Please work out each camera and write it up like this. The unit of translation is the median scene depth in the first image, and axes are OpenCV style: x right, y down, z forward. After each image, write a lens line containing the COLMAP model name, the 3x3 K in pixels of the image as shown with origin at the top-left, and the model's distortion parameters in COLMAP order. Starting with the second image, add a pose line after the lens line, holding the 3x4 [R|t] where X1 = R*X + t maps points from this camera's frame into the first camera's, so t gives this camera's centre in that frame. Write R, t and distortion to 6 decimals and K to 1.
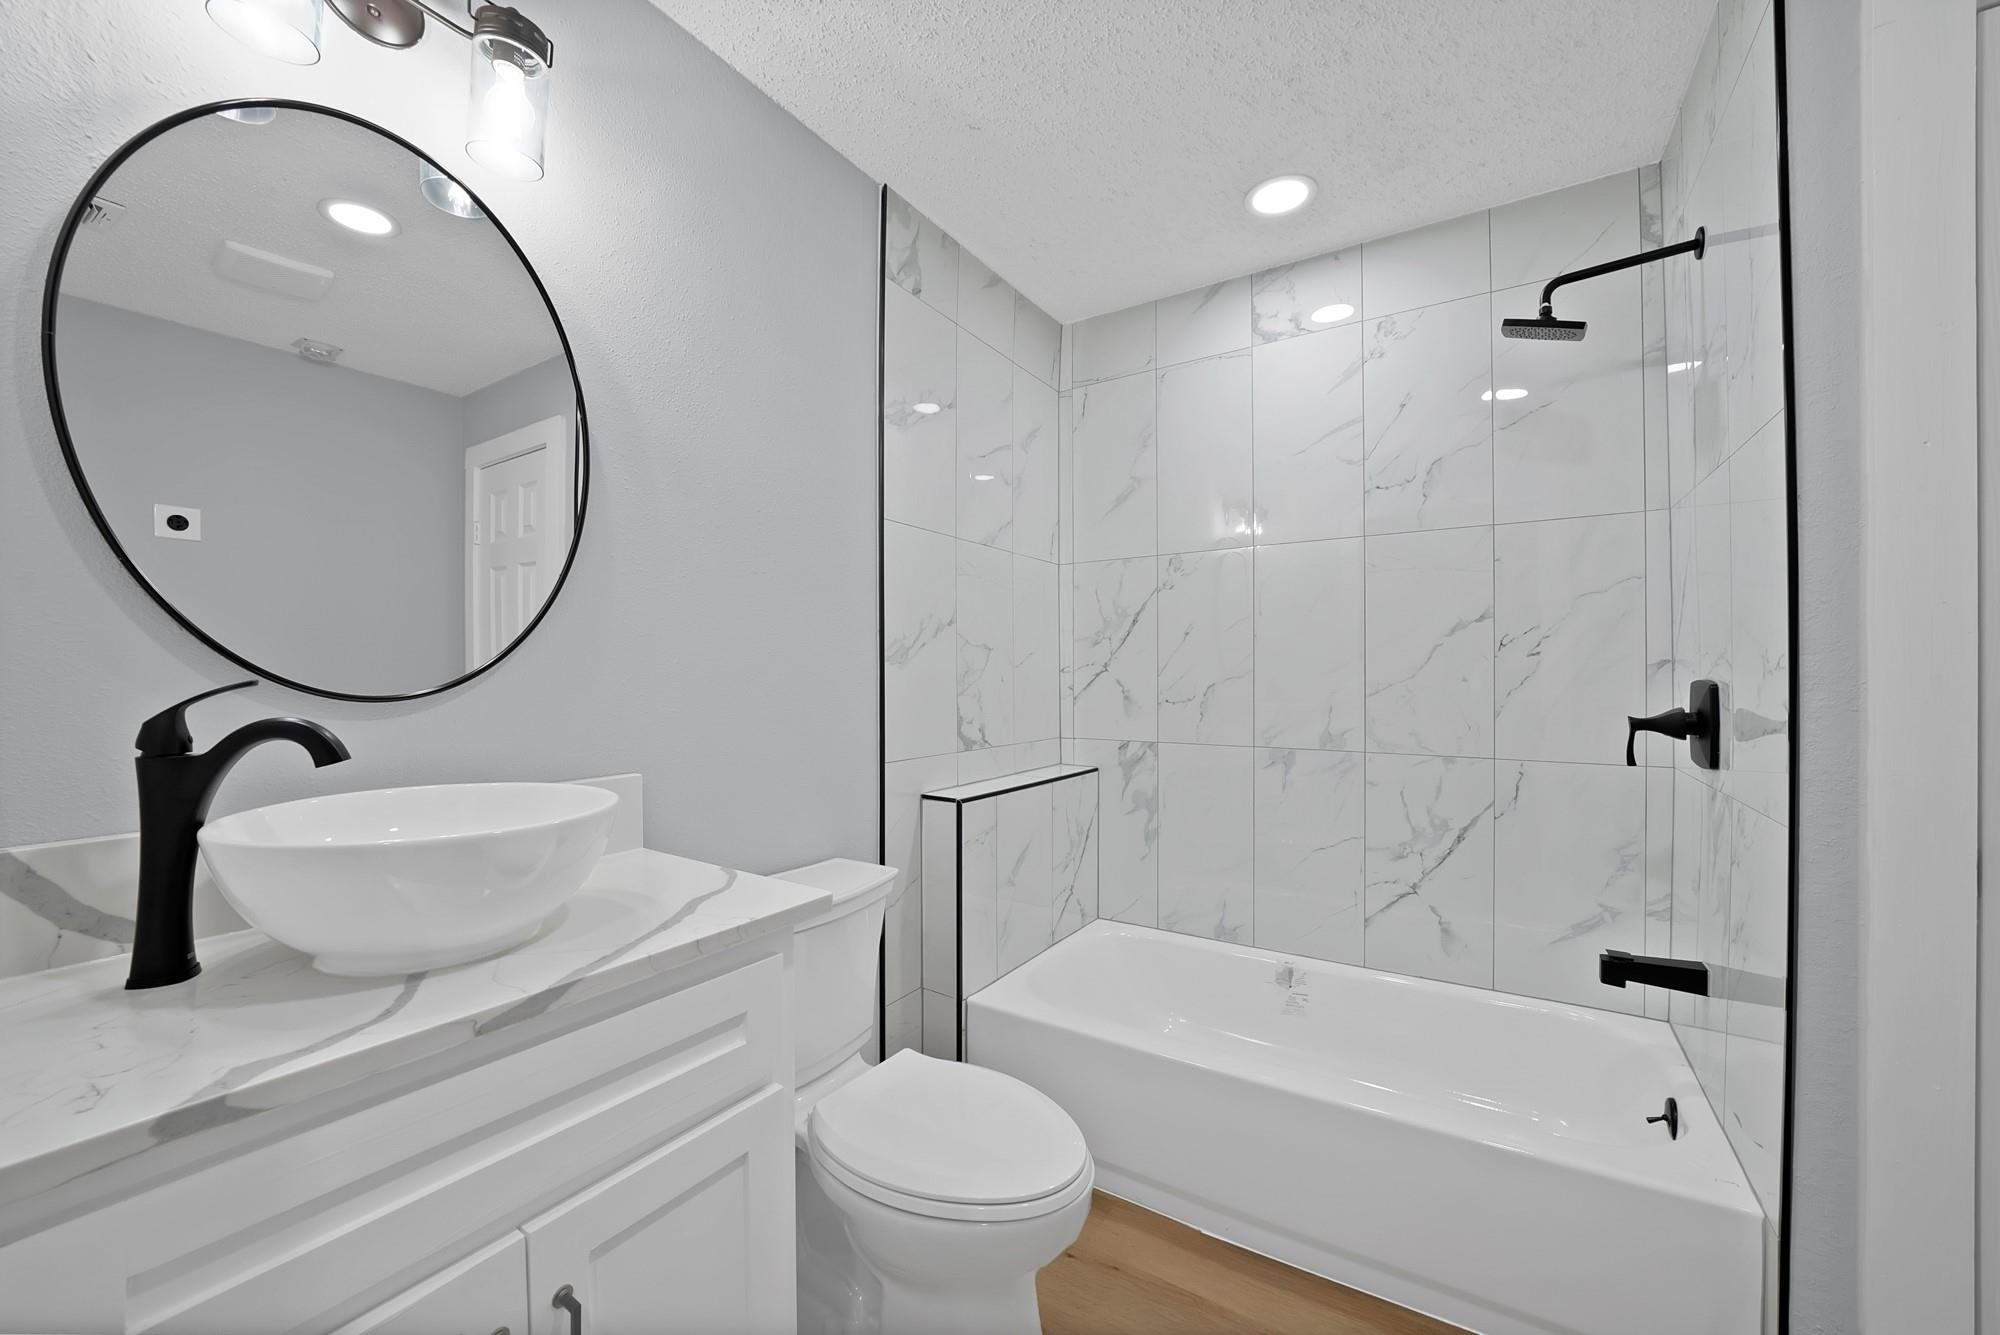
lens RADIAL K [[753.8, 0, 1002.4], [0, 753.8, 672.9], [0, 0, 1]] dist [-0.014886, 0.000028]
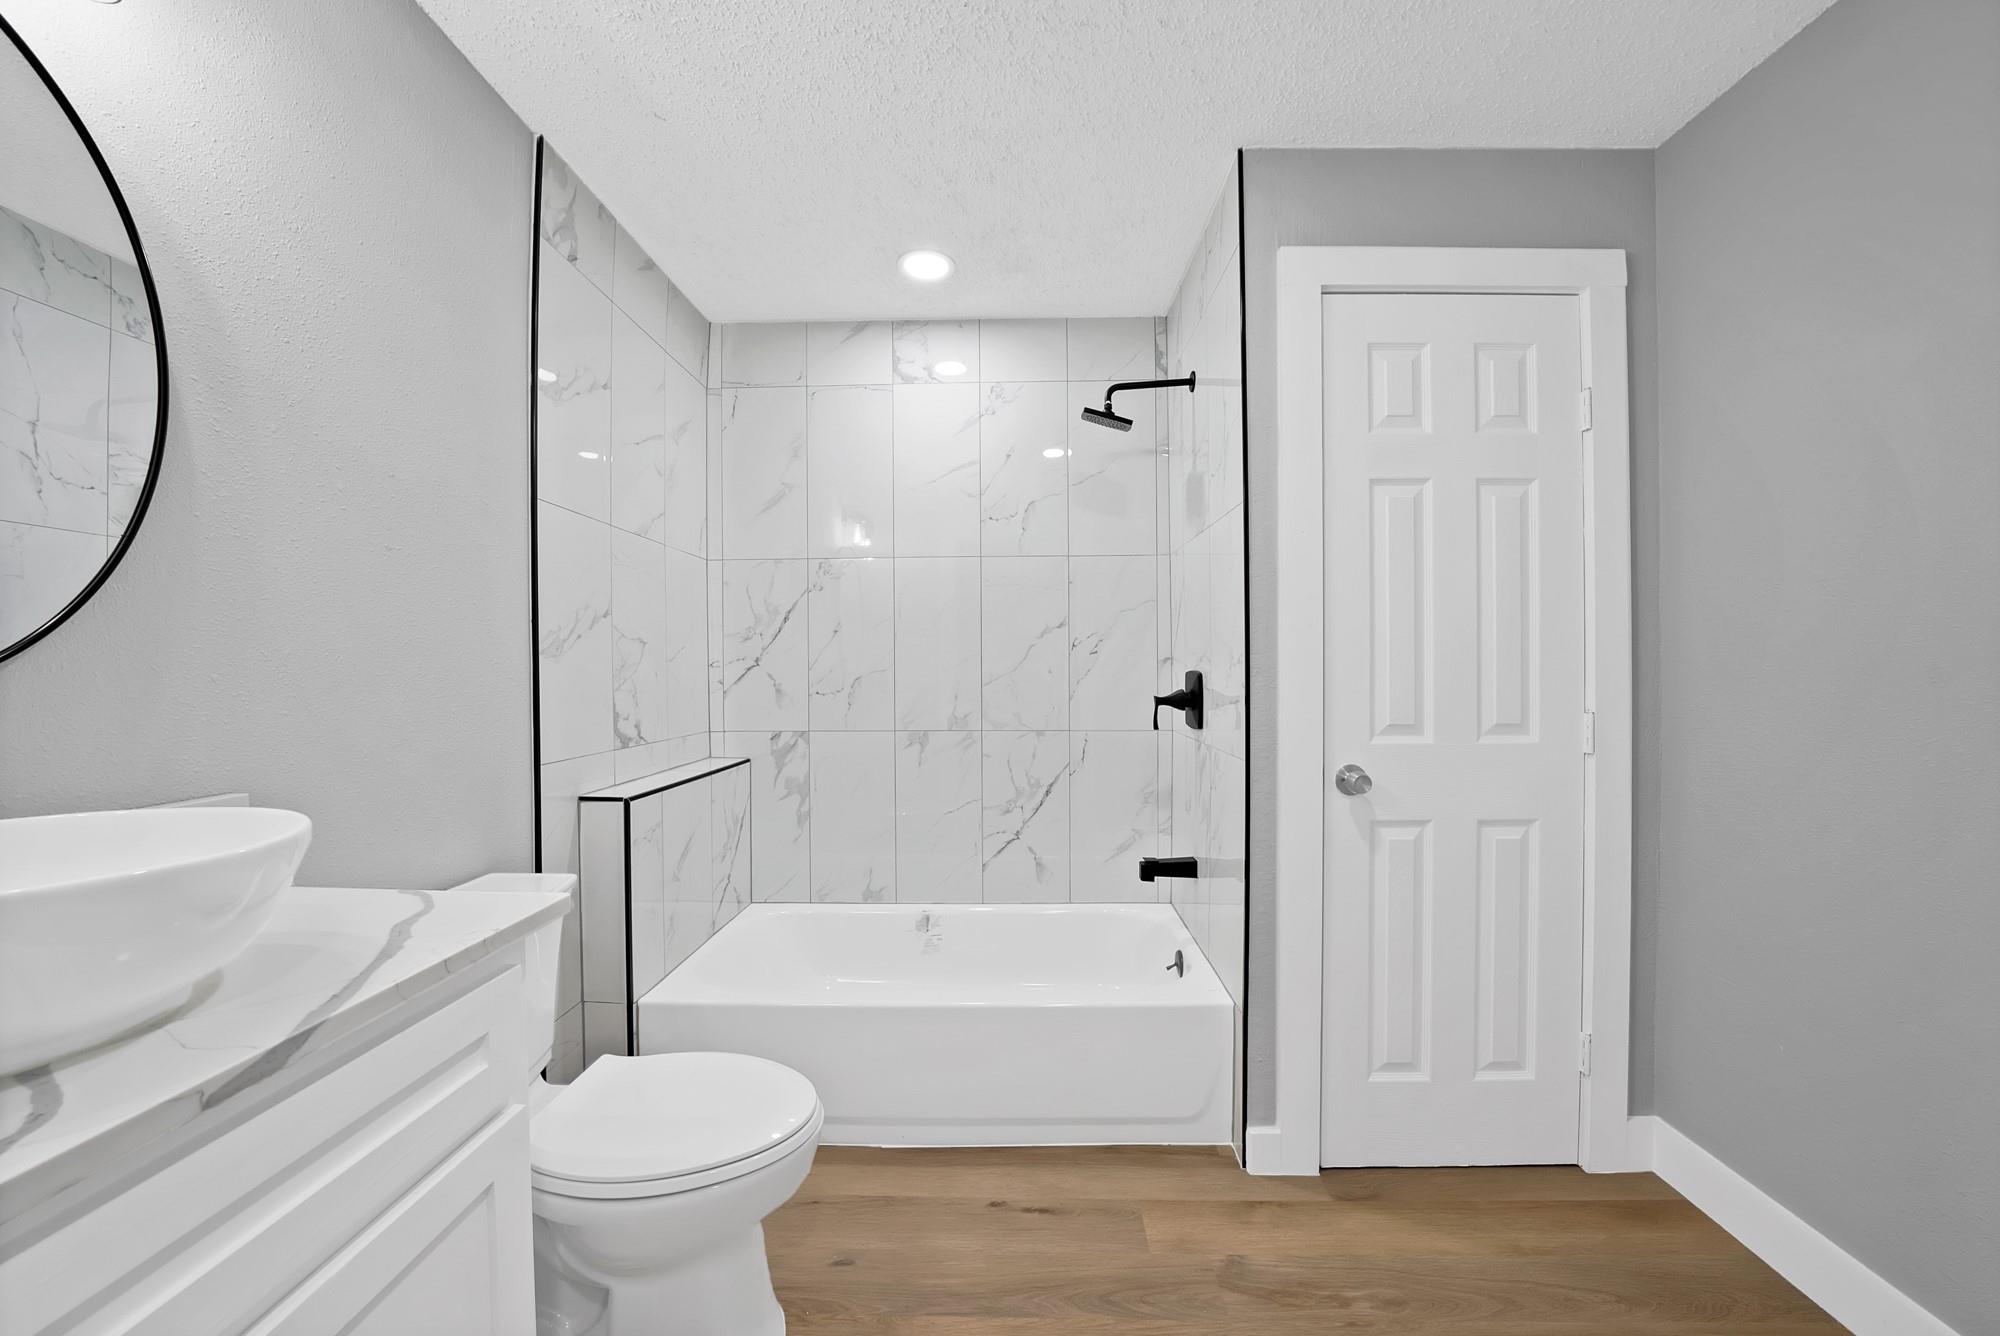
lens RADIAL K [[723.1, 0, 1002.7], [0, 723.1, 671.7], [0, 0, 1]] dist [-0.017785, 0.000114]
pose [[0.850545, -0.004867, 0.525879, -0.124835], [0.002615, 0.999984, 0.005025, 0.002548], [-0.525895, -0.002898, 0.850545, -0.037319]]
